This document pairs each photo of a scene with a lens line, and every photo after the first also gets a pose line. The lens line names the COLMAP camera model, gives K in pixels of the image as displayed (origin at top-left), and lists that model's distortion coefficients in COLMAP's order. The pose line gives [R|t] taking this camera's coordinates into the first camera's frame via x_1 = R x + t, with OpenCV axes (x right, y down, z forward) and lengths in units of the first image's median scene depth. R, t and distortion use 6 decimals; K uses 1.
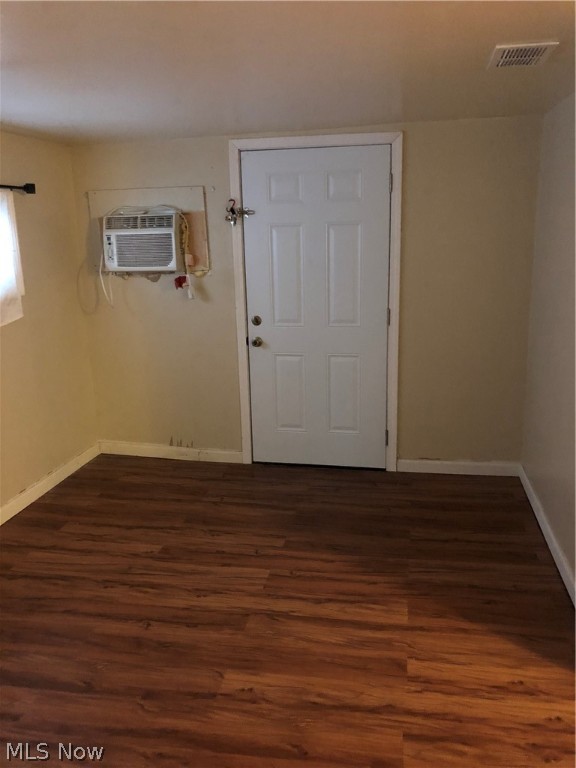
lens RADIAL K [[618.0, 0, 288.0], [0, 618.0, 384.0], [0, 0, 1]] dist [0.032565, -0.053379]
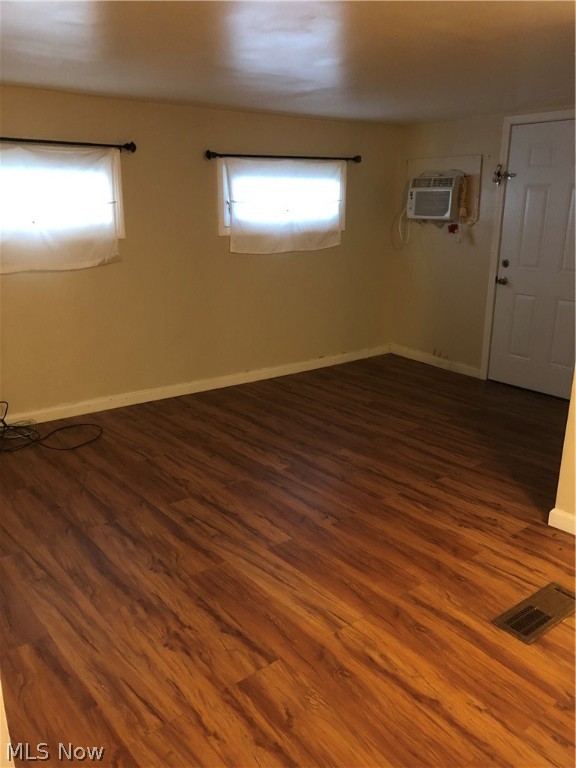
lens RADIAL K [[618.0, 0, 288.0], [0, 618.0, 384.0], [0, 0, 1]] dist [0.032565, -0.053379]
pose [[0.754169, 0.211494, -0.621691, 0.460813], [-0.175843, 0.977185, 0.119115, 0.063950], [0.632699, 0.019487, 0.774153, -0.242825]]
